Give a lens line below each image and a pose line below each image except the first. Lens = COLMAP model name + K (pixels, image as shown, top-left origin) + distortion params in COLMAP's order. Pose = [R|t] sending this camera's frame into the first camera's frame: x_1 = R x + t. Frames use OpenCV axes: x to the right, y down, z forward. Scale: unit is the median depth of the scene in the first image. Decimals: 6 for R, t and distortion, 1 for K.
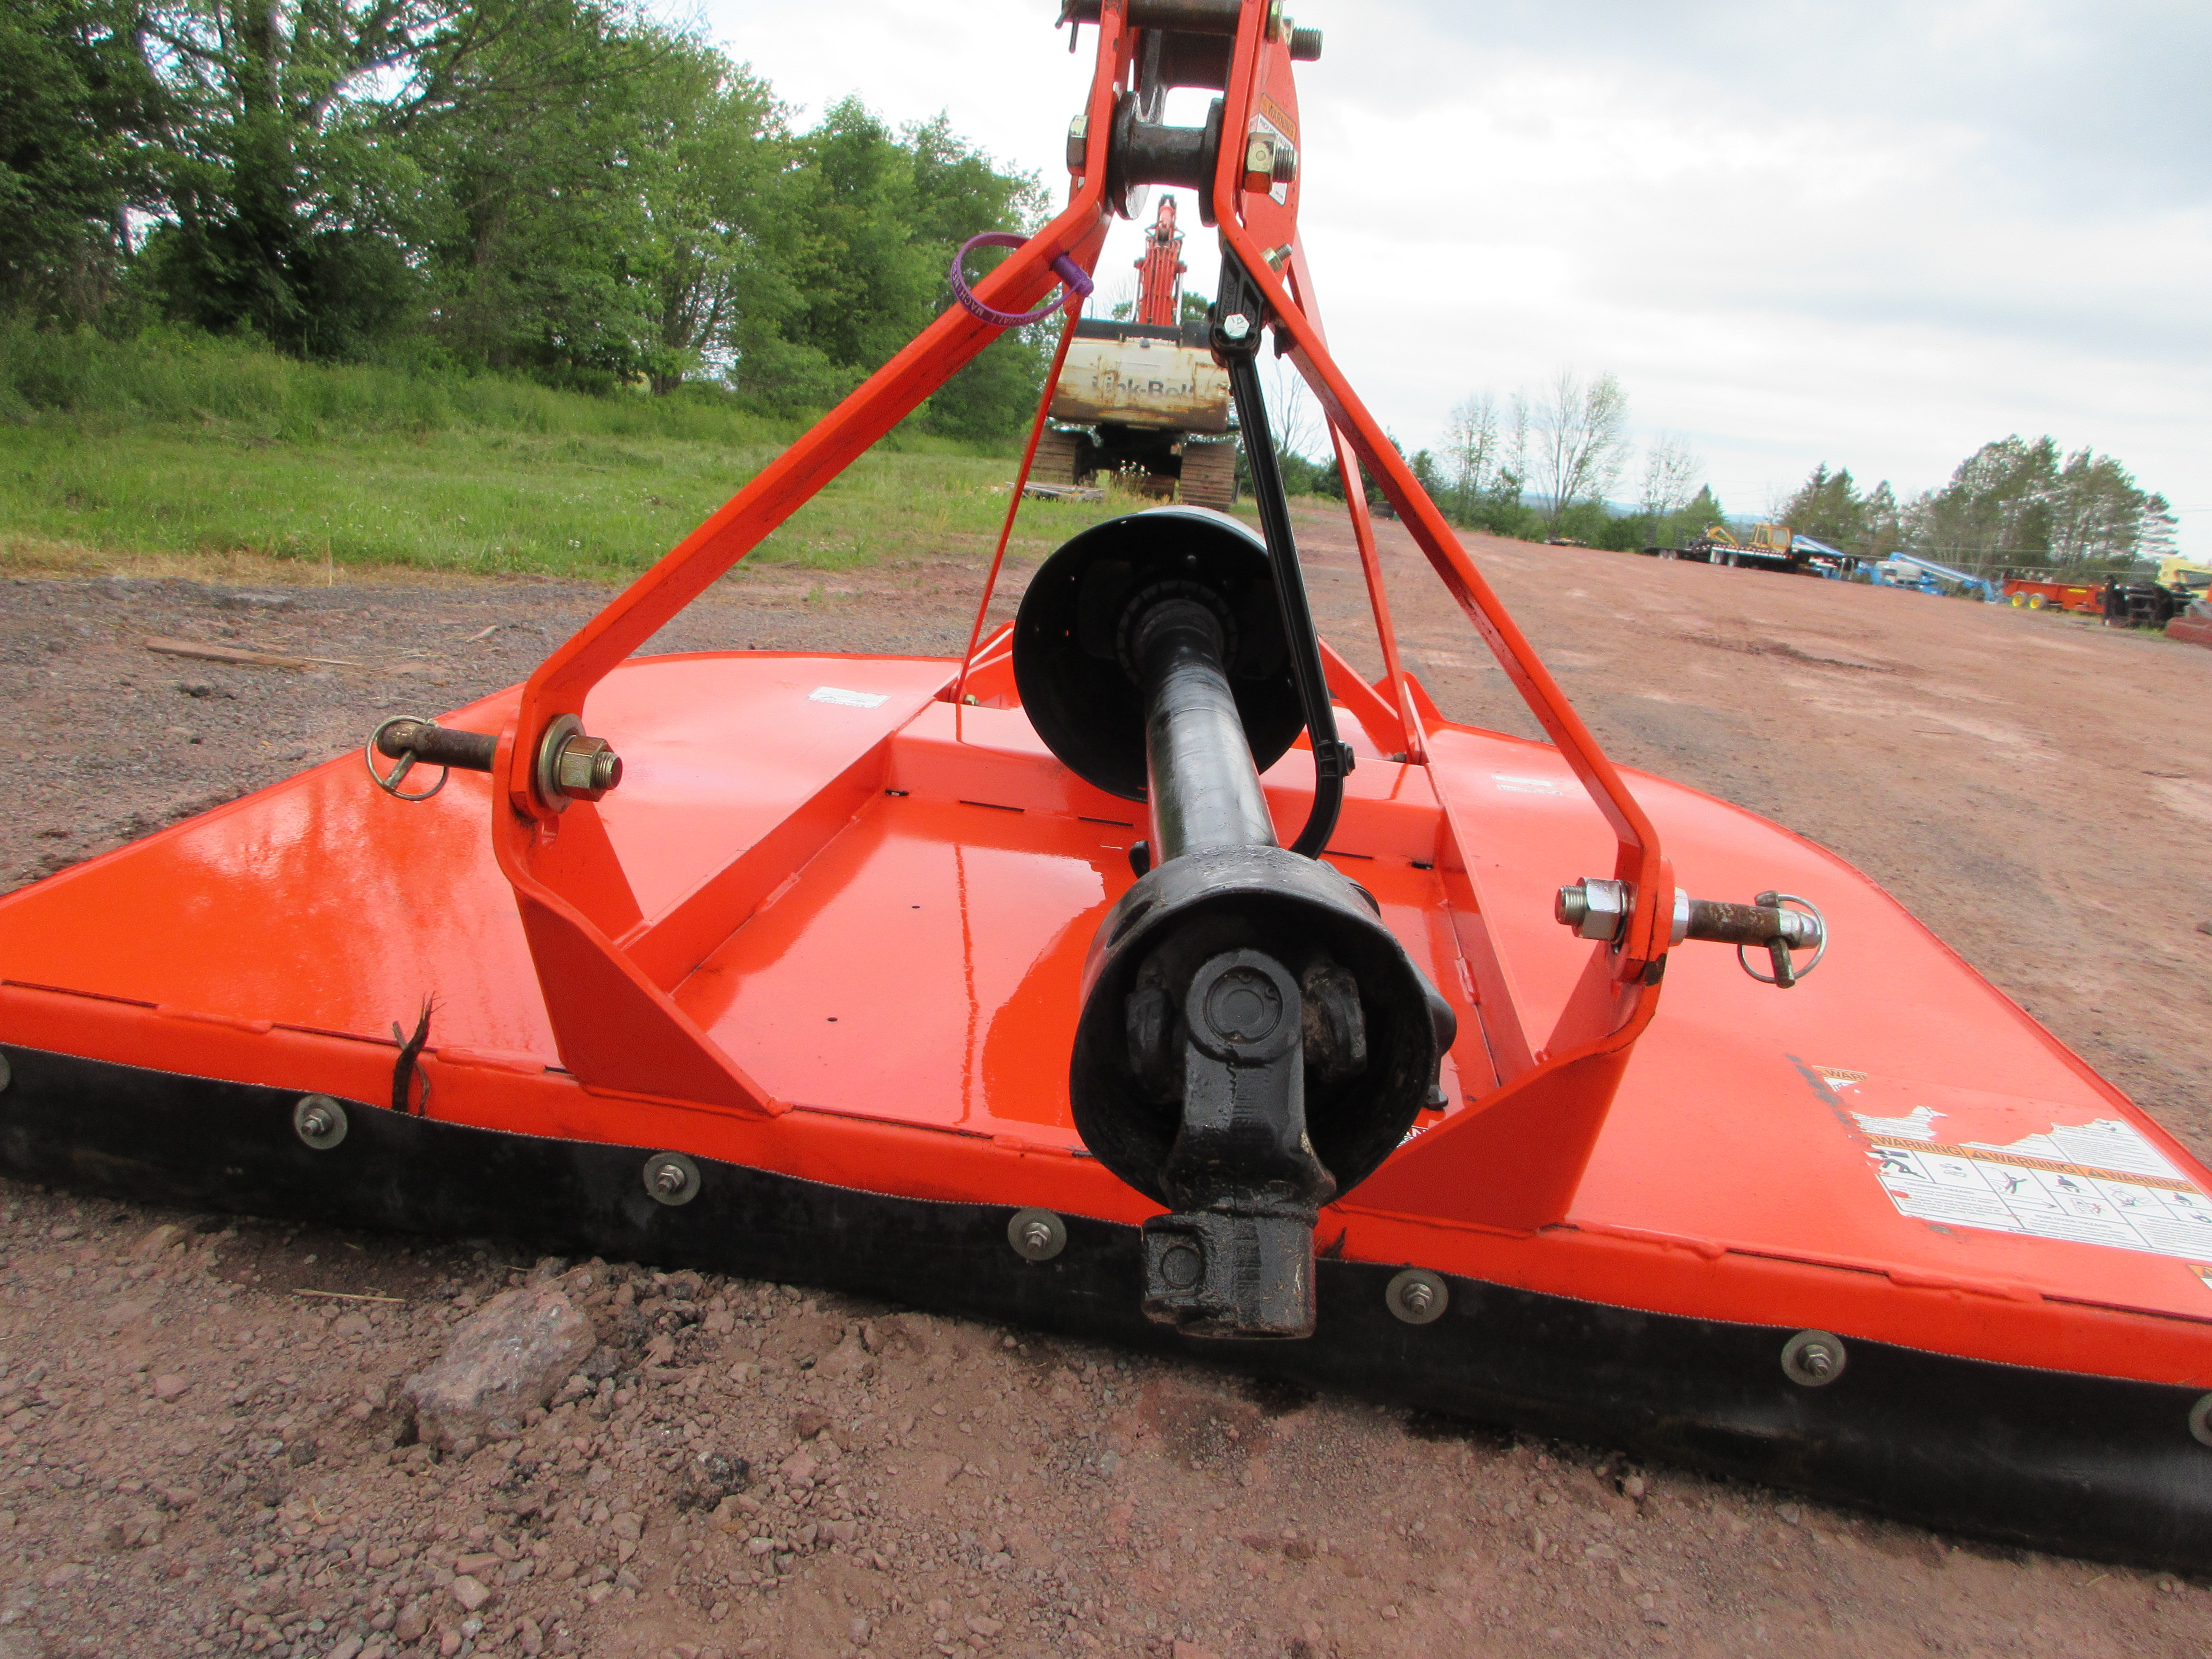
lens RADIAL K [[1619.7, 0, 1096.4], [0, 1619.7, 823.0], [0, 0, 1]] dist [-0.009676, -0.004278]
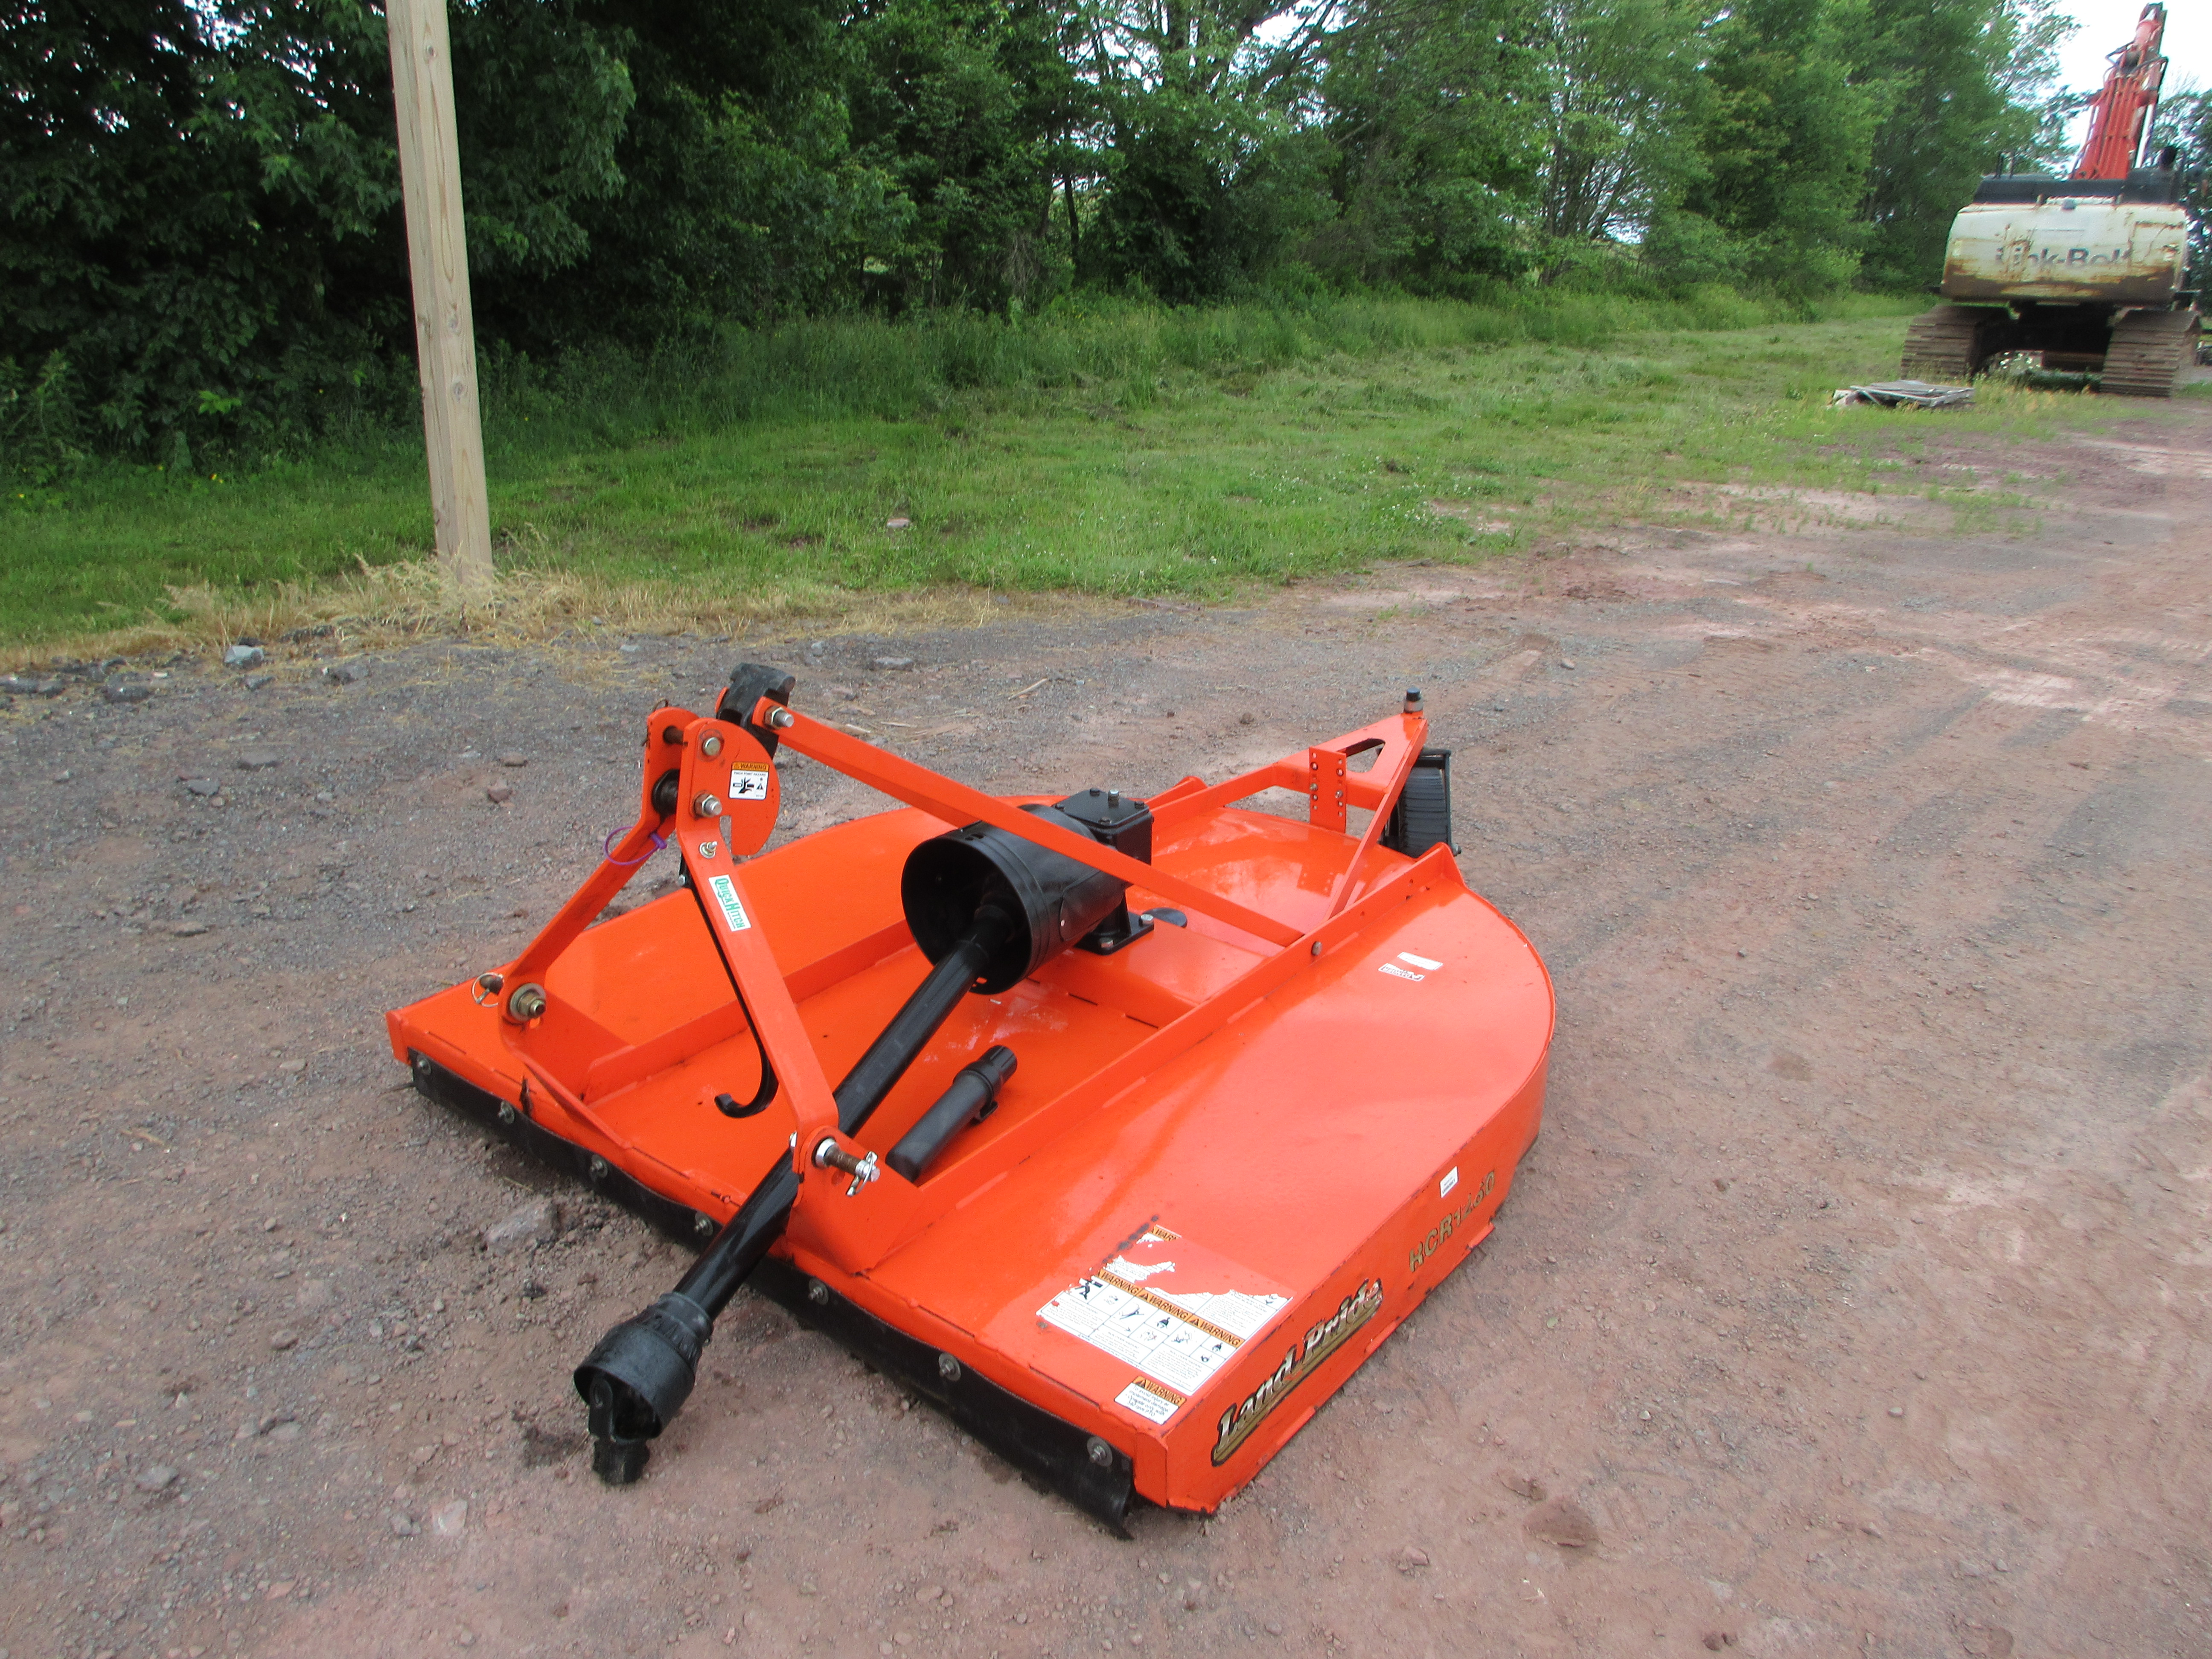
lens RADIAL K [[1619.7, 0, 1090.1], [0, 1619.7, 825.3], [0, 0, 1]] dist [-0.009676, -0.004278]
pose [[0.850350, 0.097724, -0.517063, 0.032789], [-0.054609, 0.993687, 0.097996, -0.011726], [0.523376, -0.055094, 0.850319, -0.012814]]
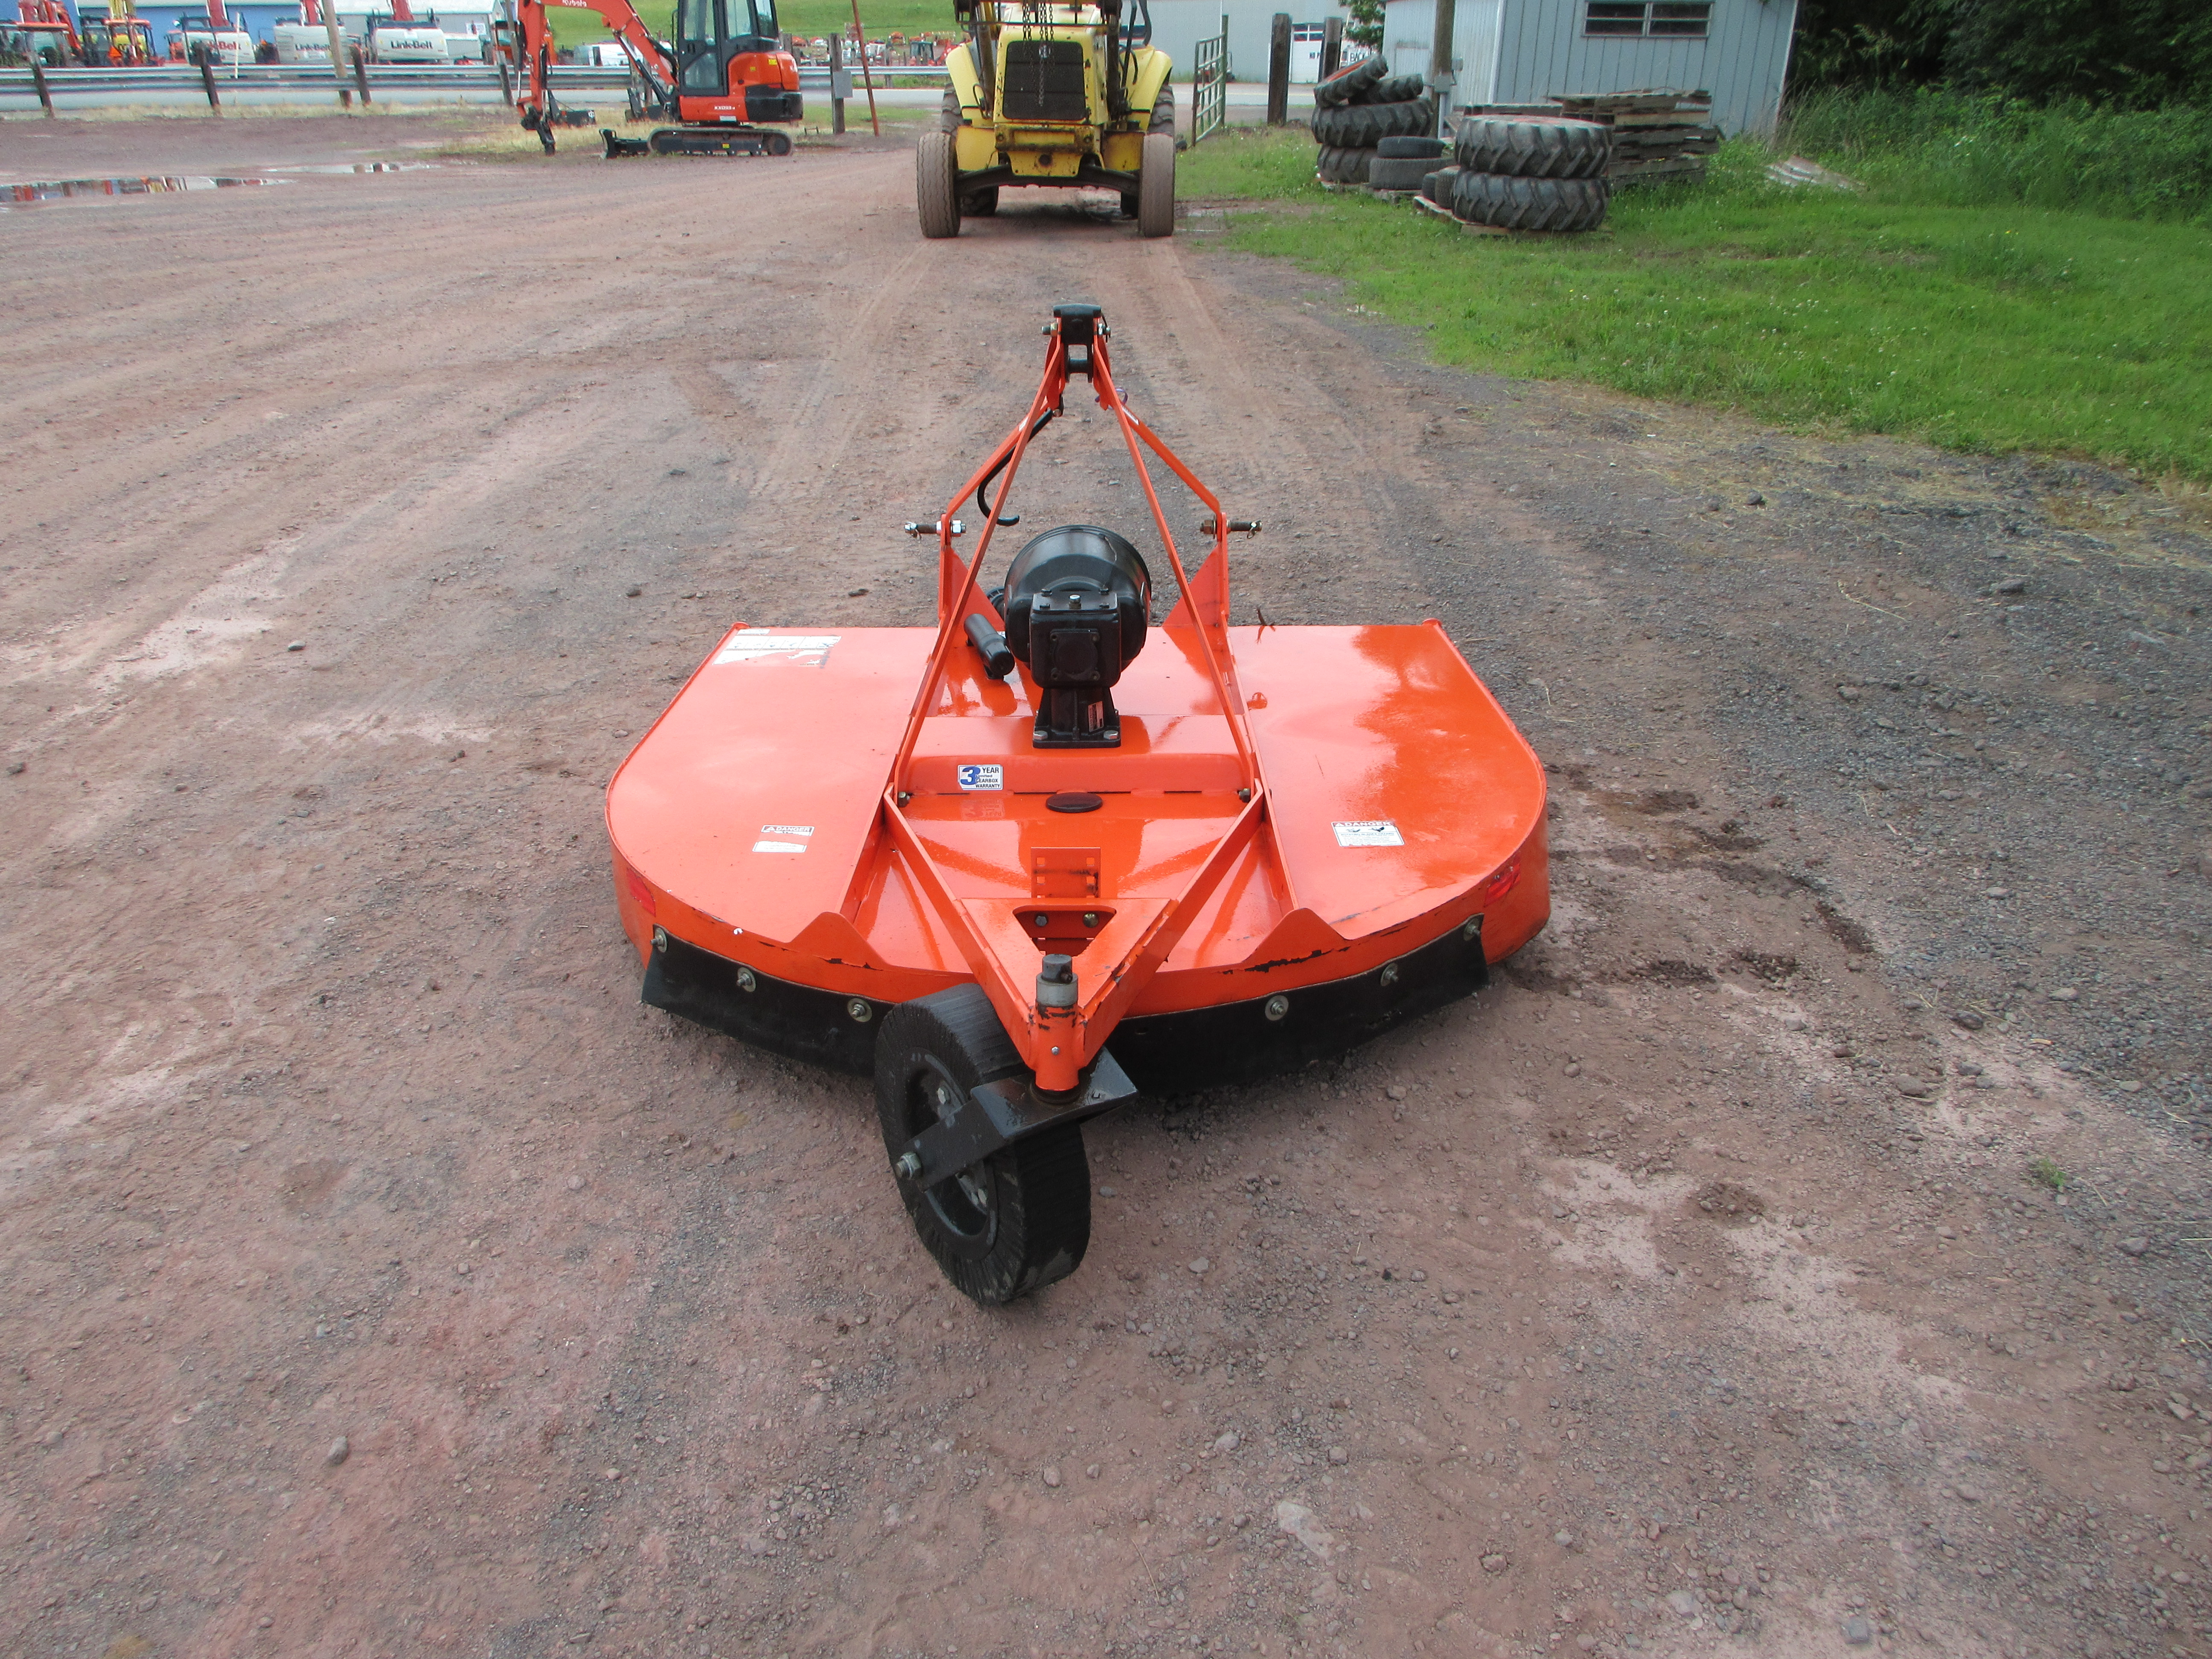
lens RADIAL K [[1619.7, 0, 1107.0], [0, 1619.7, 834.3], [0, 0, 1]] dist [-0.009676, -0.004278]
pose [[-0.987879, -0.048607, -0.147419, 0.009519], [-0.129241, 0.783577, 0.607704, -0.034839], [0.085976, 0.619391, -0.780361, 0.086658]]
